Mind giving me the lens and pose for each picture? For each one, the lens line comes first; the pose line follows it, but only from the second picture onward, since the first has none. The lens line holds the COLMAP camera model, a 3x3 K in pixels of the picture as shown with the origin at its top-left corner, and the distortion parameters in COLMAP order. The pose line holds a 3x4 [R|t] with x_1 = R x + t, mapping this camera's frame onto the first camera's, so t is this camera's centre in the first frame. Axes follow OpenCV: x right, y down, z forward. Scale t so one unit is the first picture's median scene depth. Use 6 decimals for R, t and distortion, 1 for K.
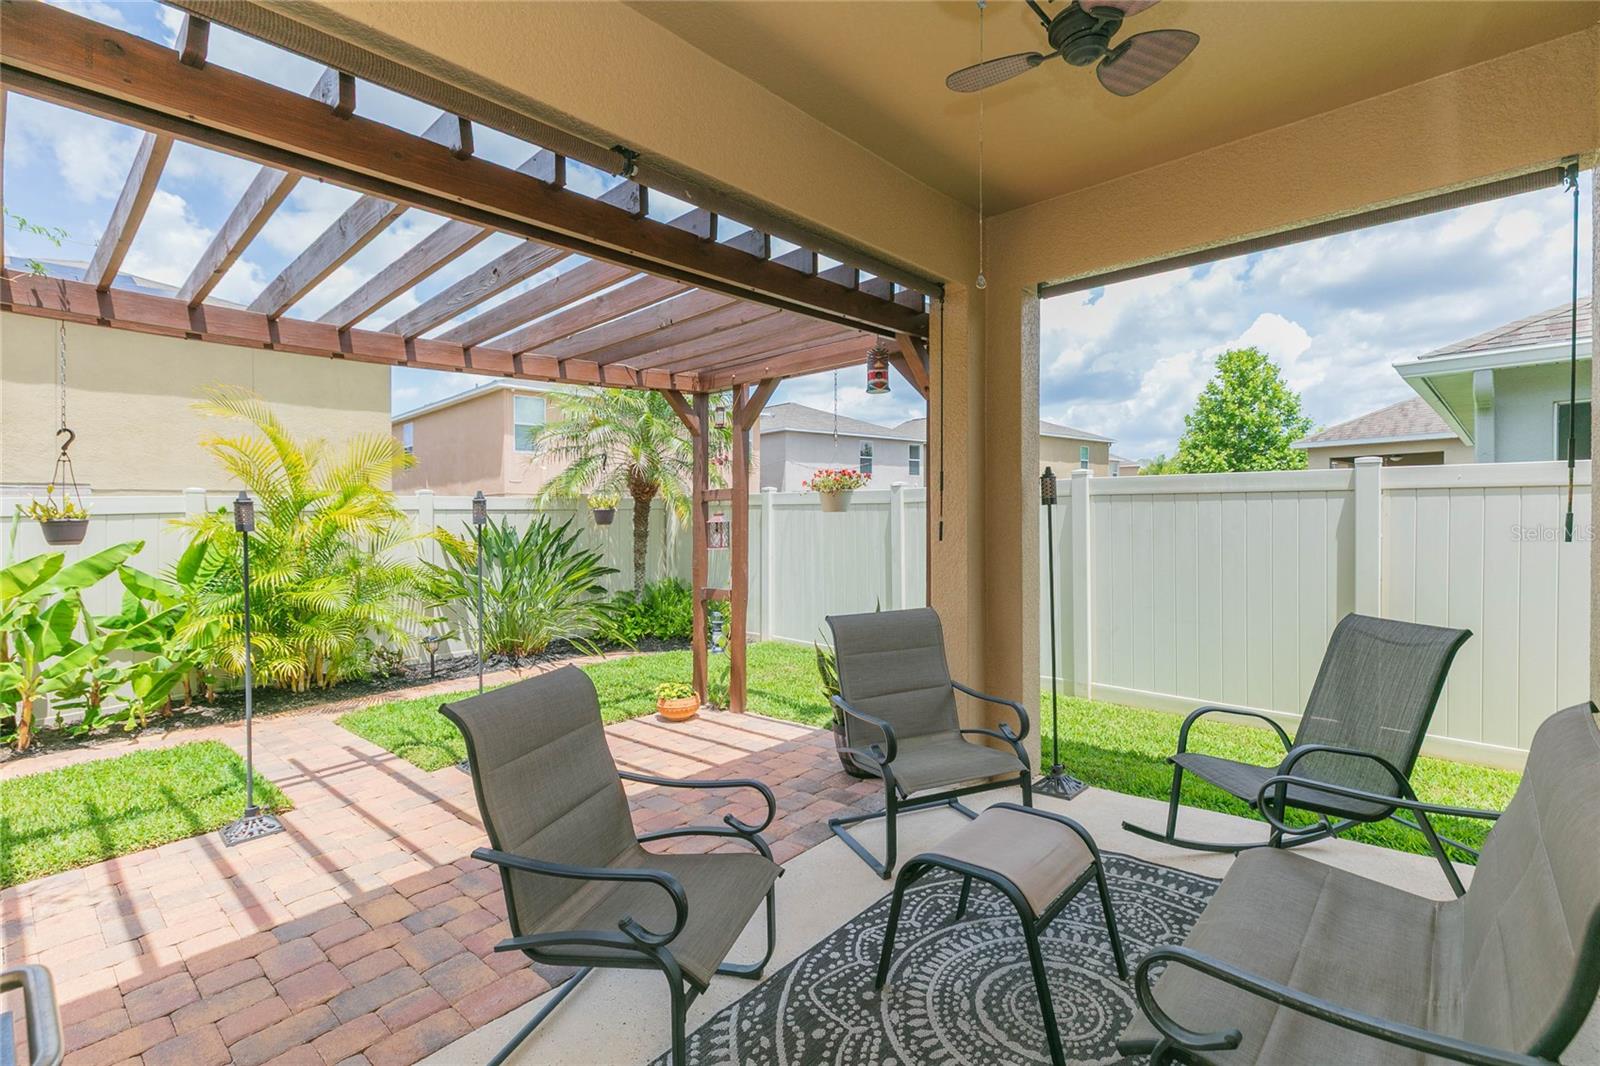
lens RADIAL K [[730.0, 0, 801.6], [0, 730.0, 524.6], [0, 0, 1]] dist [0.003718, -0.002754]
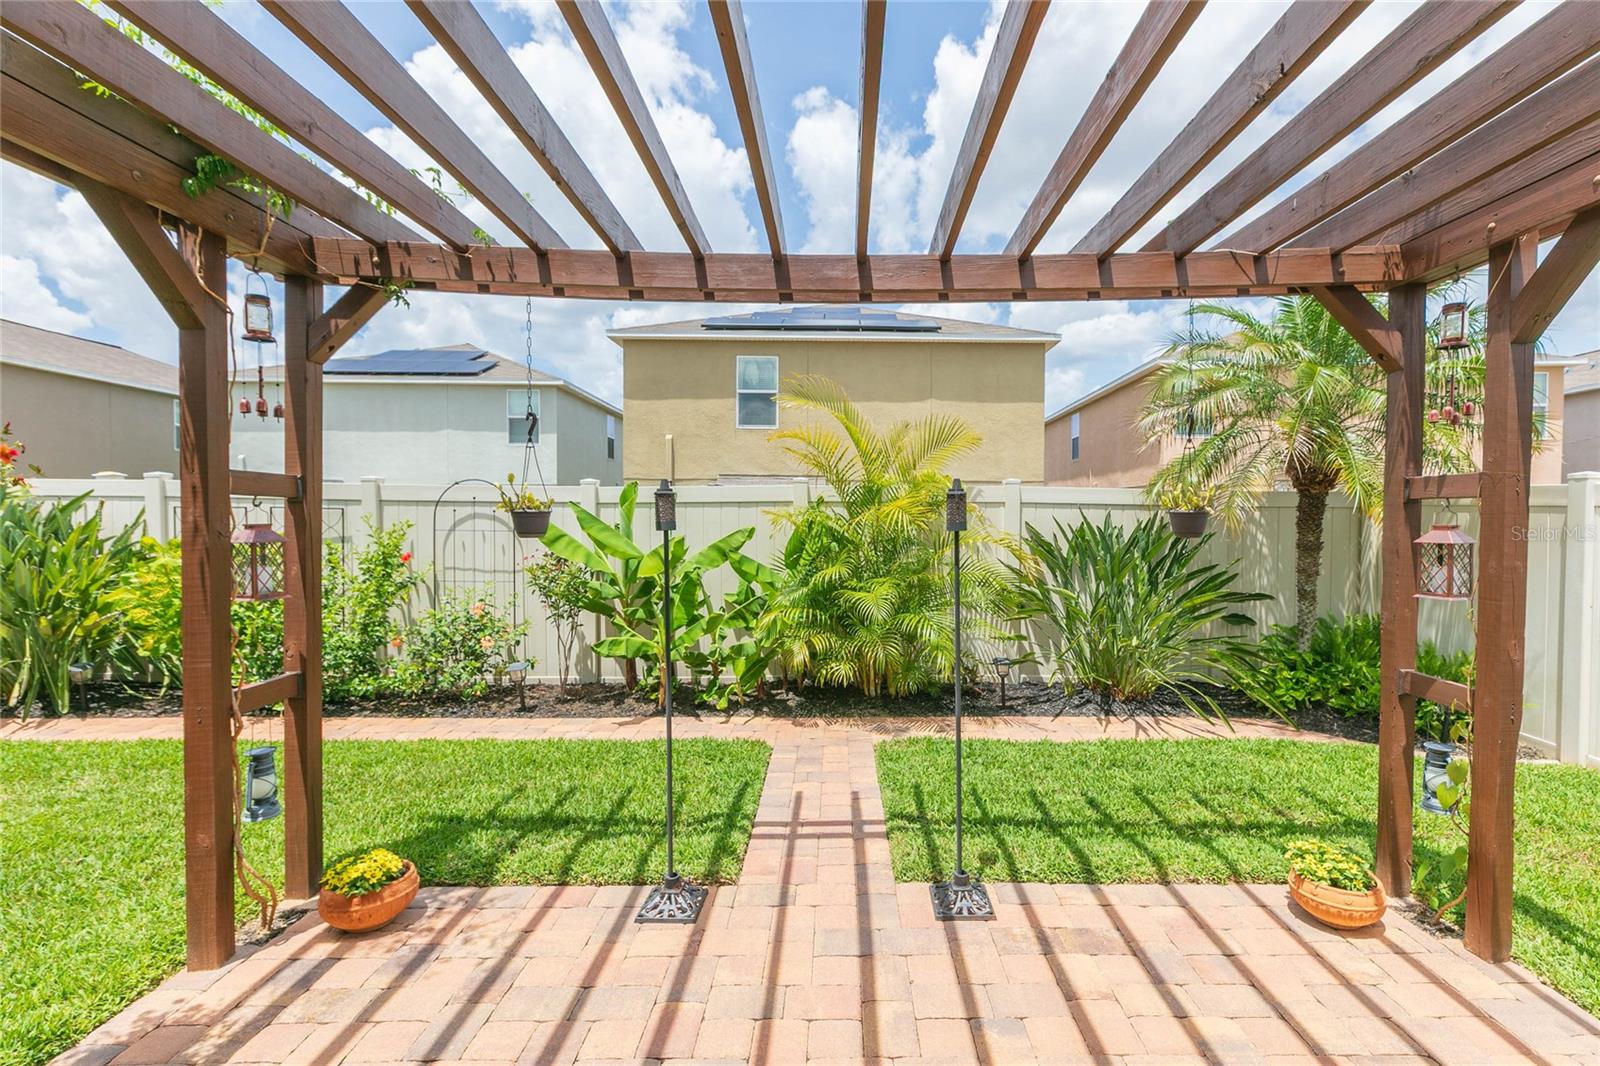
lens RADIAL K [[730.0, 0, 857.6], [0, 730.0, 498.9], [0, 0, 1]] dist [0.003718, -0.002754]
pose [[0.681451, 0.016866, -0.731669, -0.024781], [-0.033336, 0.999412, -0.008010, -0.016070], [0.731104, 0.029849, 0.681613, 0.385322]]
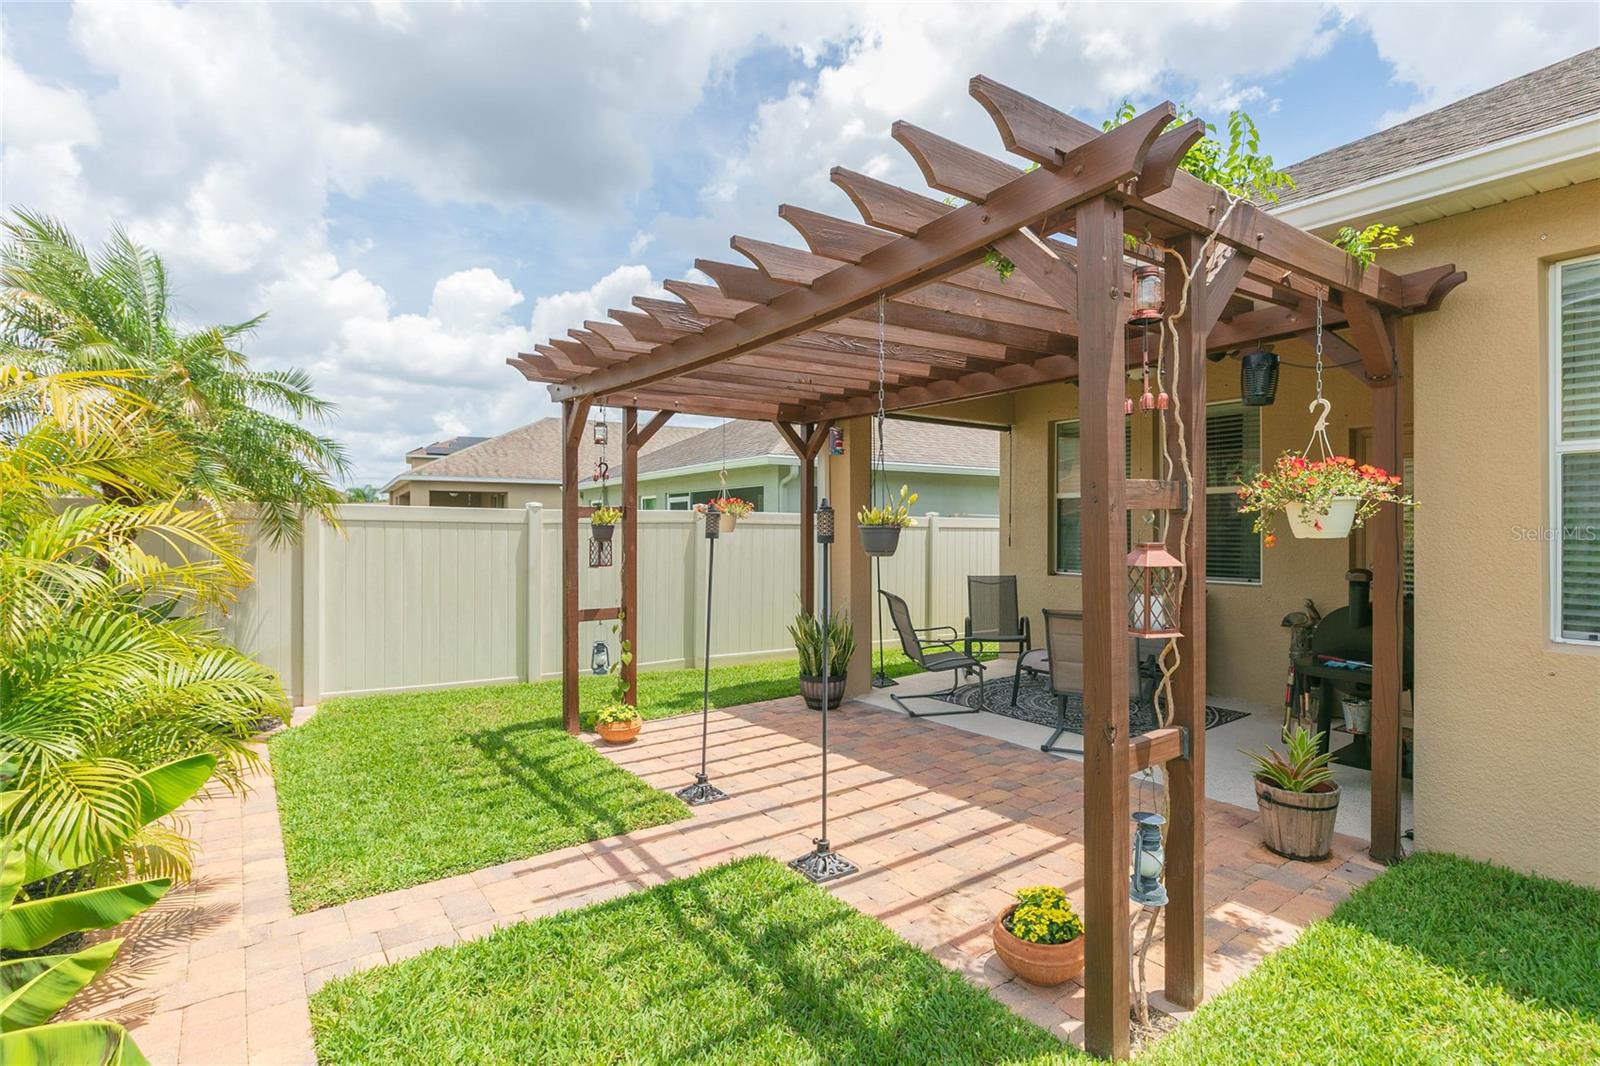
lens RADIAL K [[793.1, 0, 816.8], [0, 793.1, 532.4], [0, 0, 1]] dist [0.005324, 0.000579]
pose [[0.189727, 0.025078, 0.981517, -1.131548], [0.009723, 0.999577, -0.027419, 0.020190], [-0.981789, 0.014745, 0.189403, 0.531575]]
